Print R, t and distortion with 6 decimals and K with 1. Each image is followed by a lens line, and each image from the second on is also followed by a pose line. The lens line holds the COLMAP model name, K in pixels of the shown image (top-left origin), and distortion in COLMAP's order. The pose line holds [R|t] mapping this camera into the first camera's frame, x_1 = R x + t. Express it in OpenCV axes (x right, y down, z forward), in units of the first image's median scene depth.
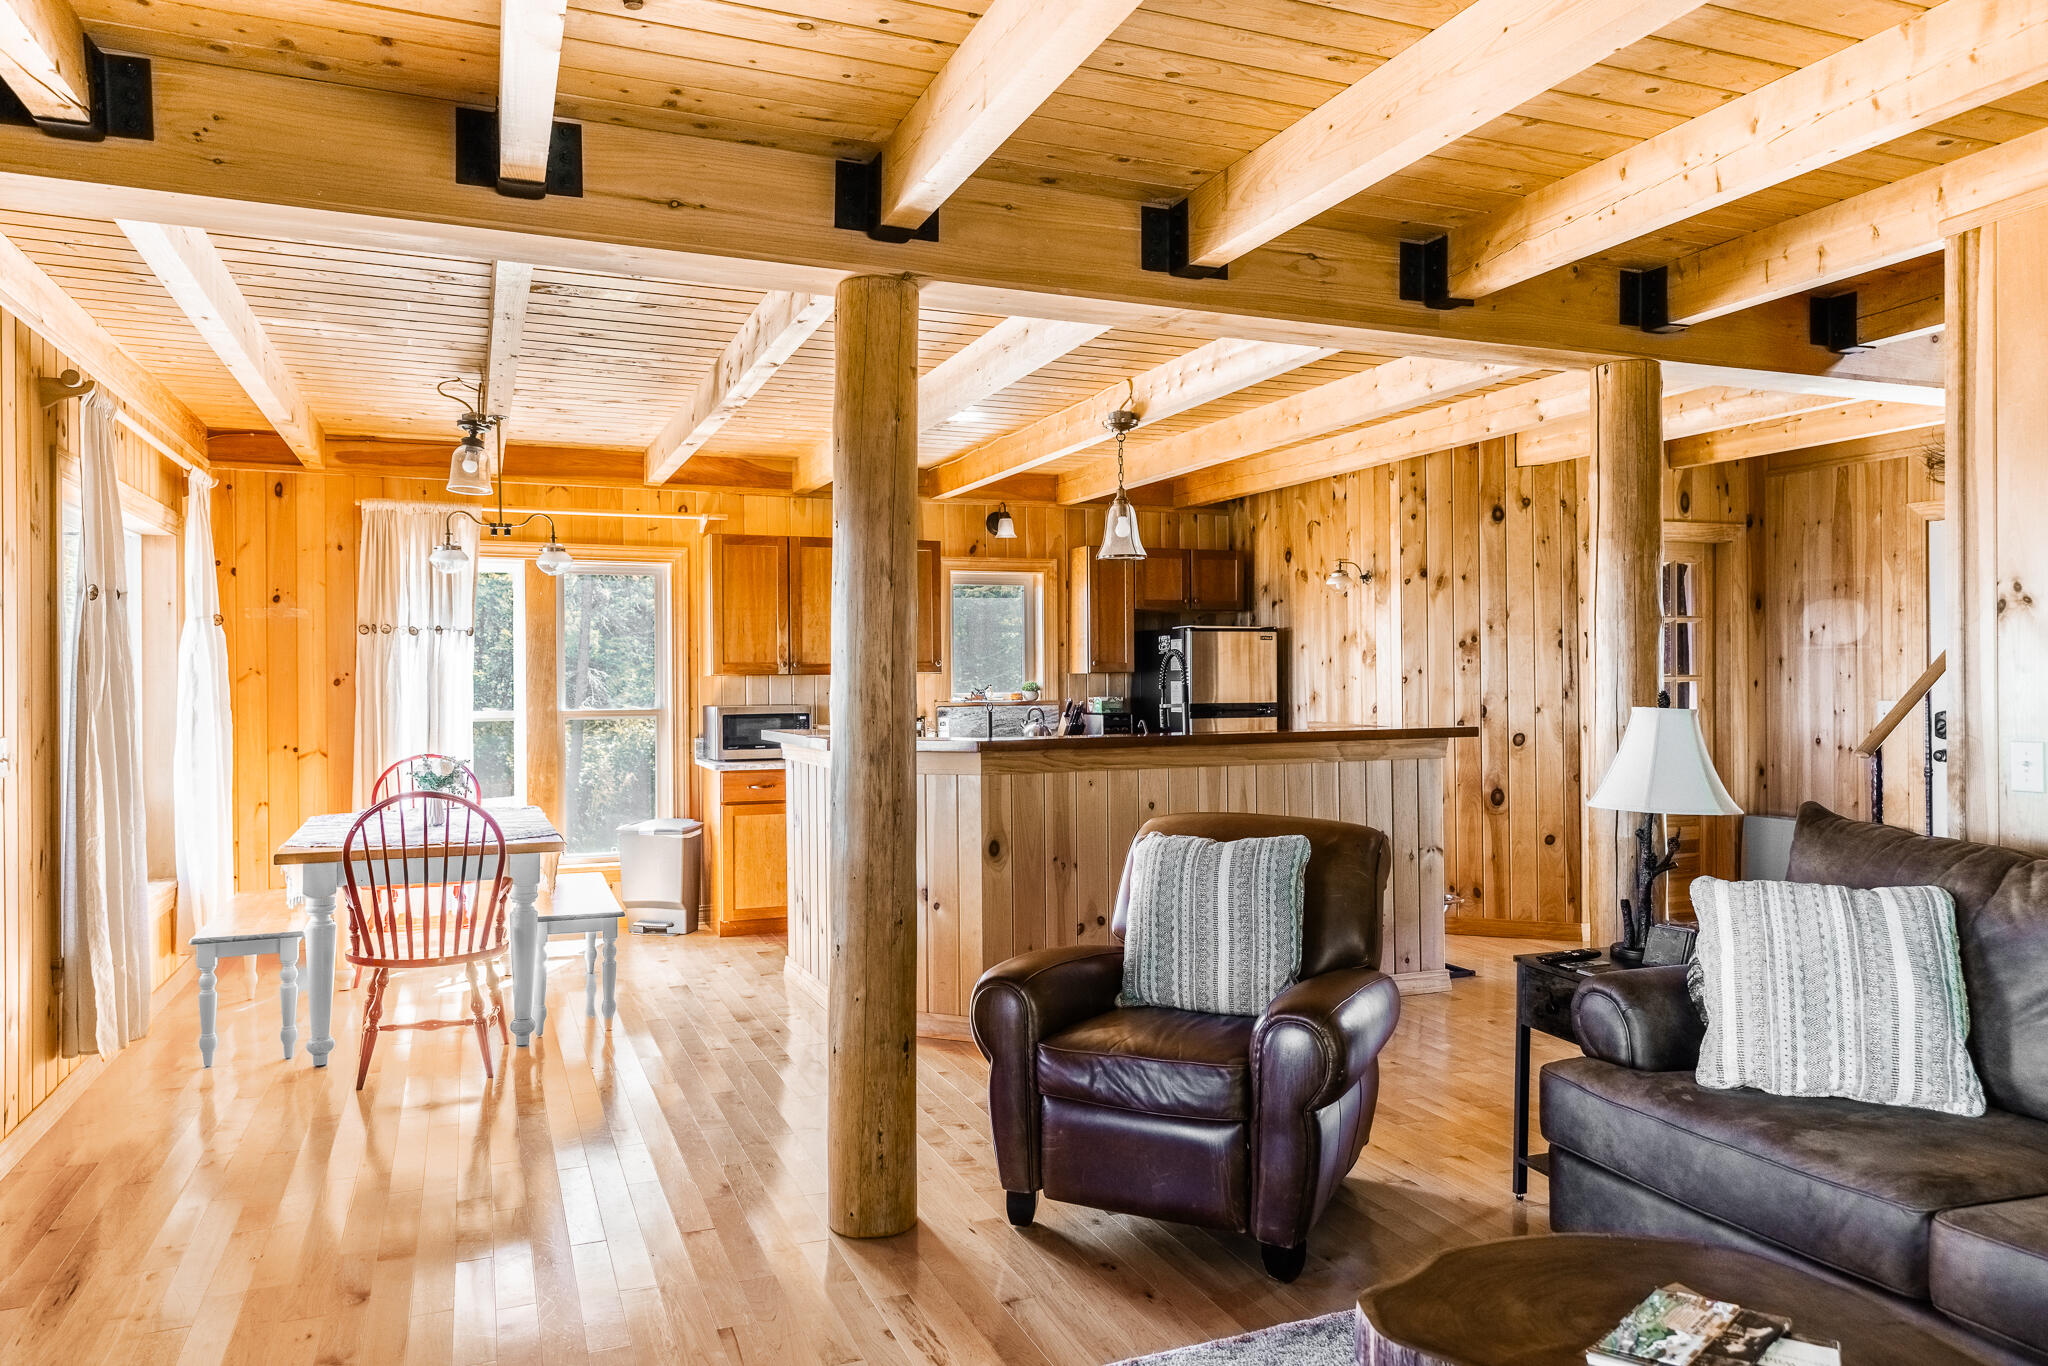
lens RADIAL K [[1366.3, 0, 1021.5], [0, 1366.3, 676.6], [0, 0, 1]] dist [0.012979, -0.001437]
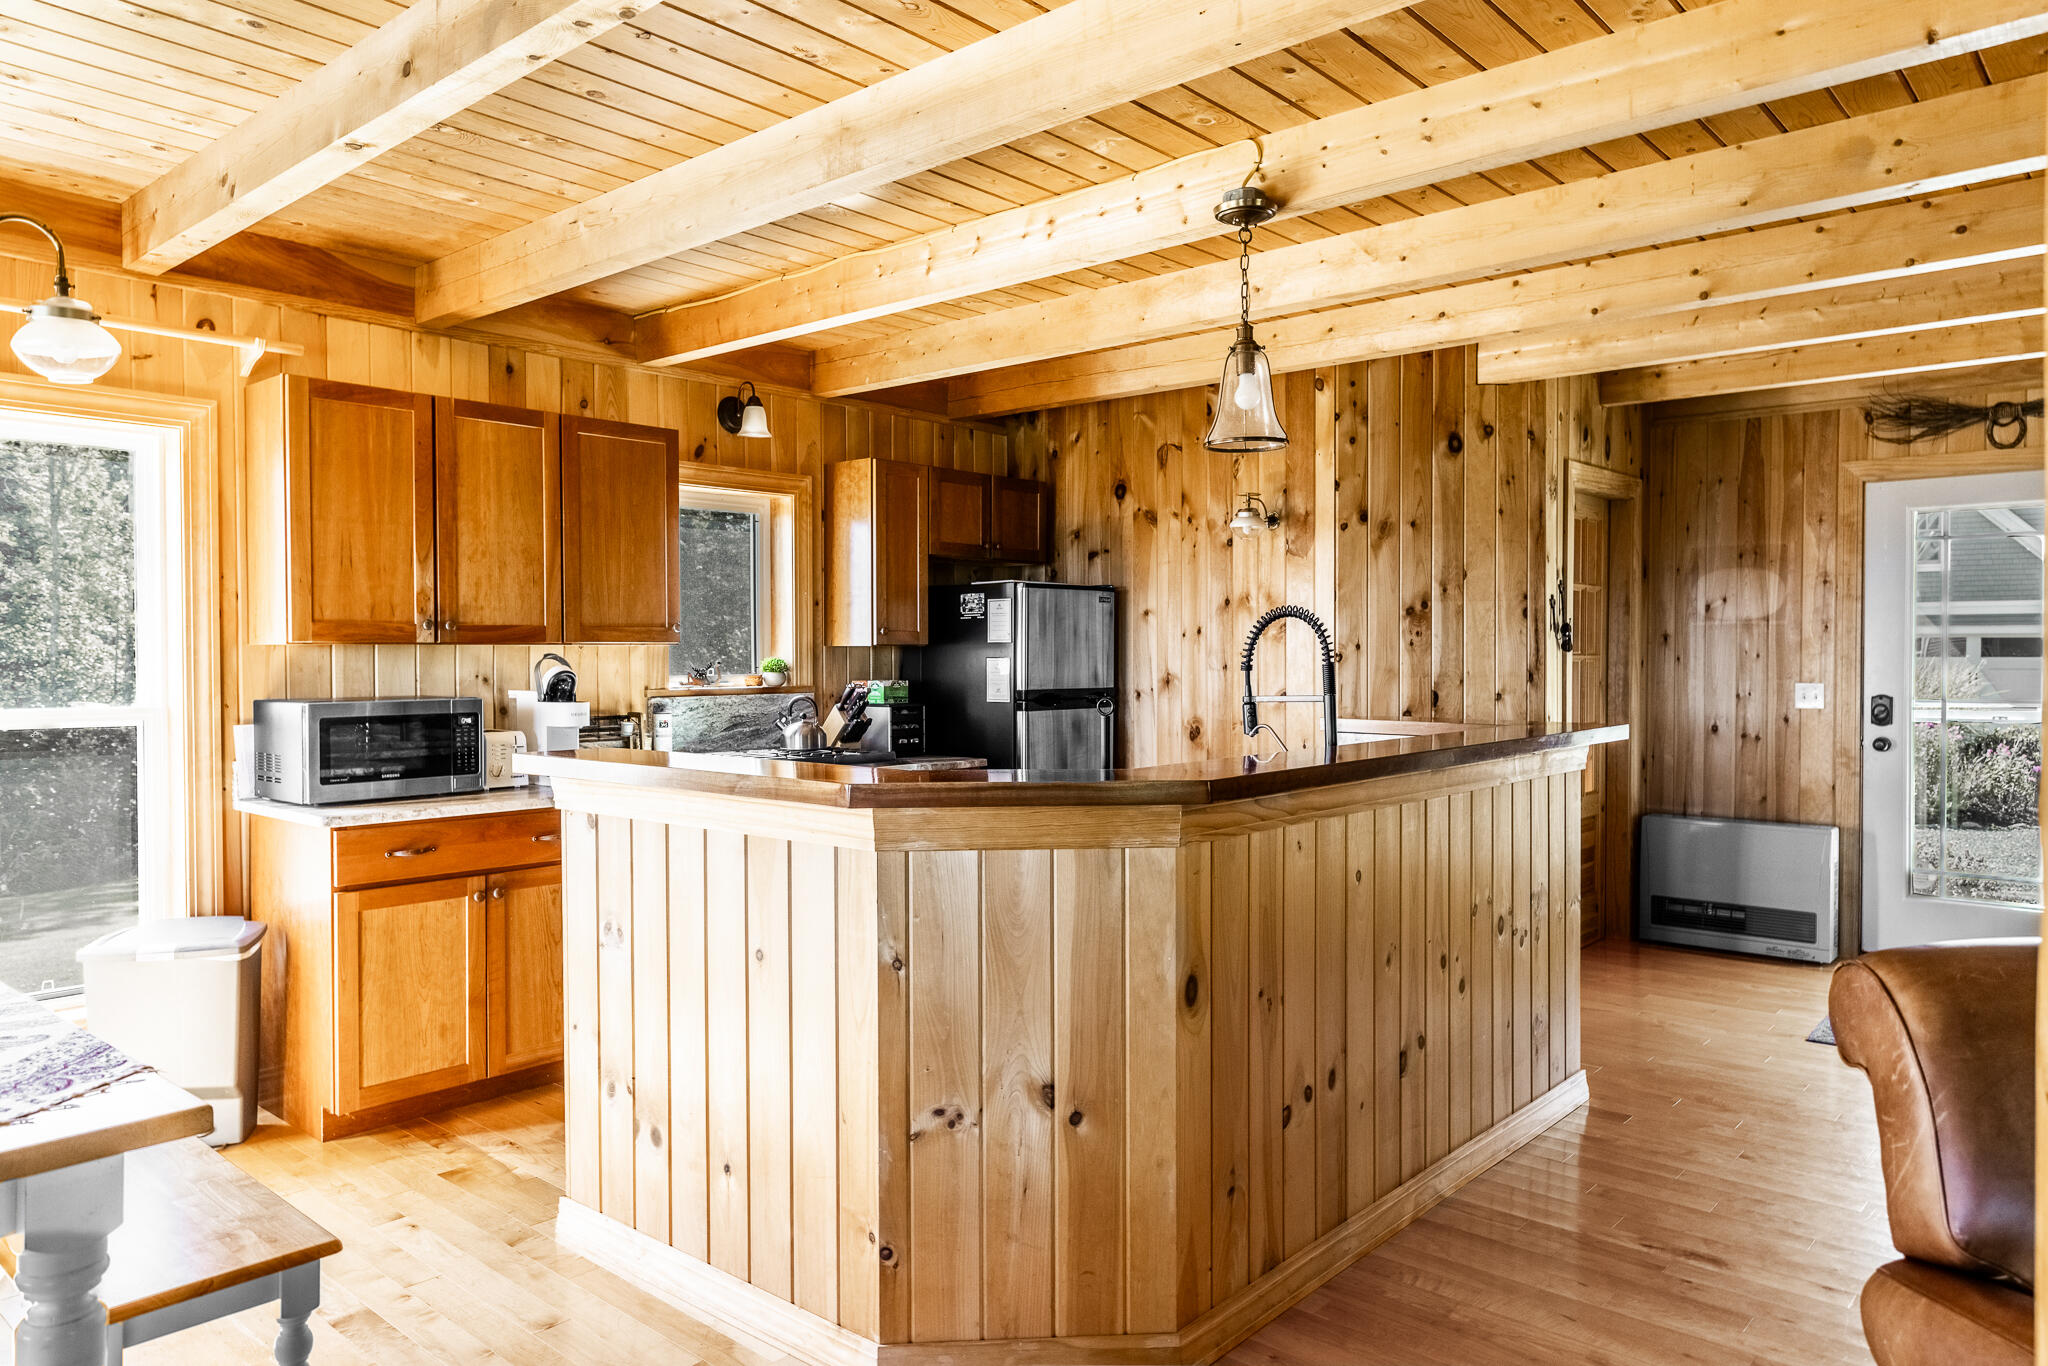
lens RADIAL K [[1366.3, 0, 1021.5], [0, 1366.3, 676.6], [0, 0, 1]] dist [0.012979, -0.001437]
pose [[0.896407, -0.001817, 0.443228, -0.204586], [-0.005689, 0.999862, 0.015606, 0.001960], [-0.443196, -0.016511, 0.896273, 0.394646]]
